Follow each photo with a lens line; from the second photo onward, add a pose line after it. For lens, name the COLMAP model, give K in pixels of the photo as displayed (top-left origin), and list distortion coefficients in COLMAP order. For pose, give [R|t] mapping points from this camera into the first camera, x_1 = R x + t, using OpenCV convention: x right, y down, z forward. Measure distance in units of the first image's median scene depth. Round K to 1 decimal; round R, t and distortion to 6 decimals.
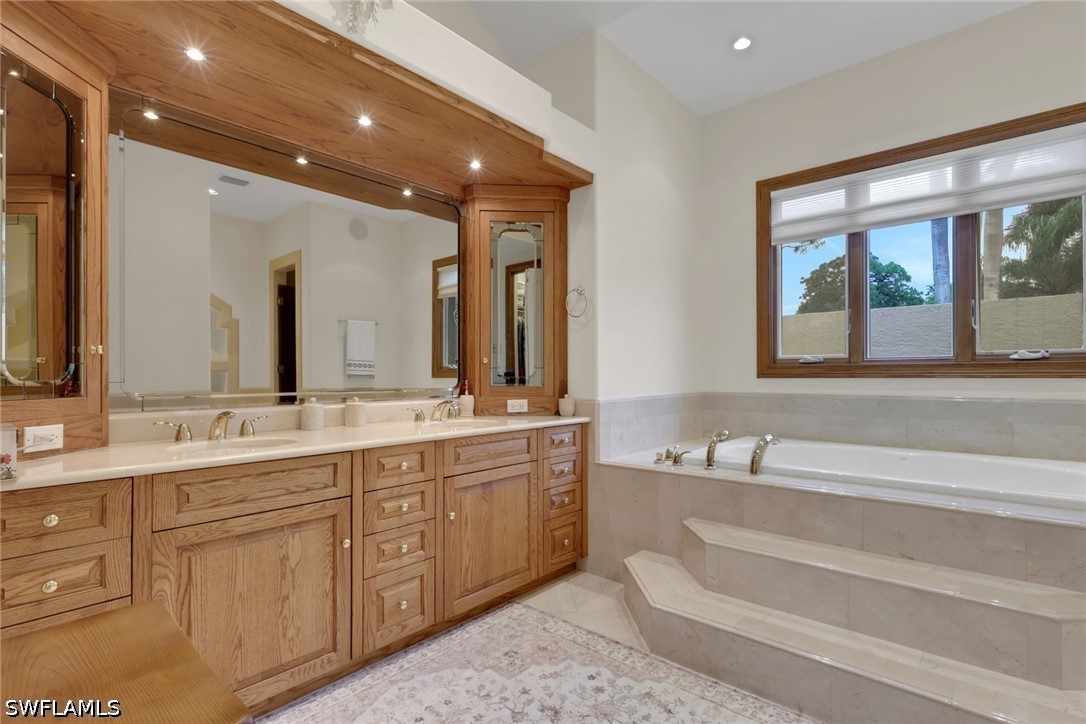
lens RADIAL K [[514.5, 0, 545.1], [0, 514.5, 368.0], [0, 0, 1]] dist [-0.001568, -0.000053]
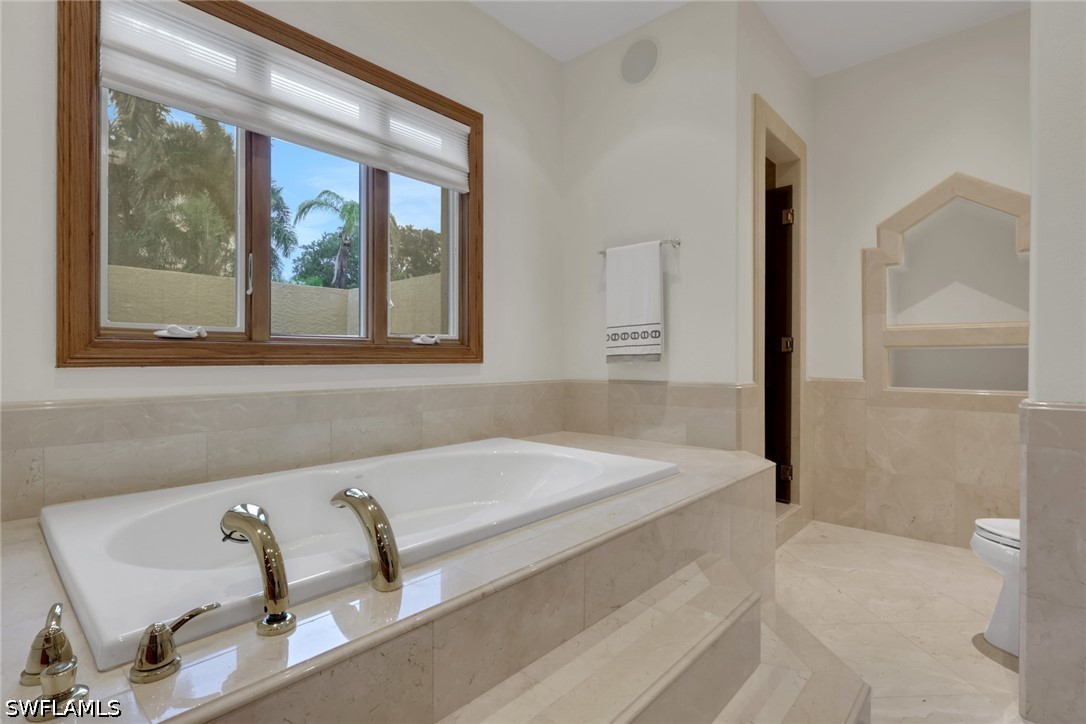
lens RADIAL K [[520.0, 0, 546.1], [0, 520.0, 353.8], [0, 0, 1]] dist [0.000421, 0.000159]
pose [[-0.007106, 0.001629, 0.999973, -0.040747], [-0.024832, 0.999690, -0.001805, -0.002263], [-0.999666, -0.024844, -0.007063, 0.680477]]
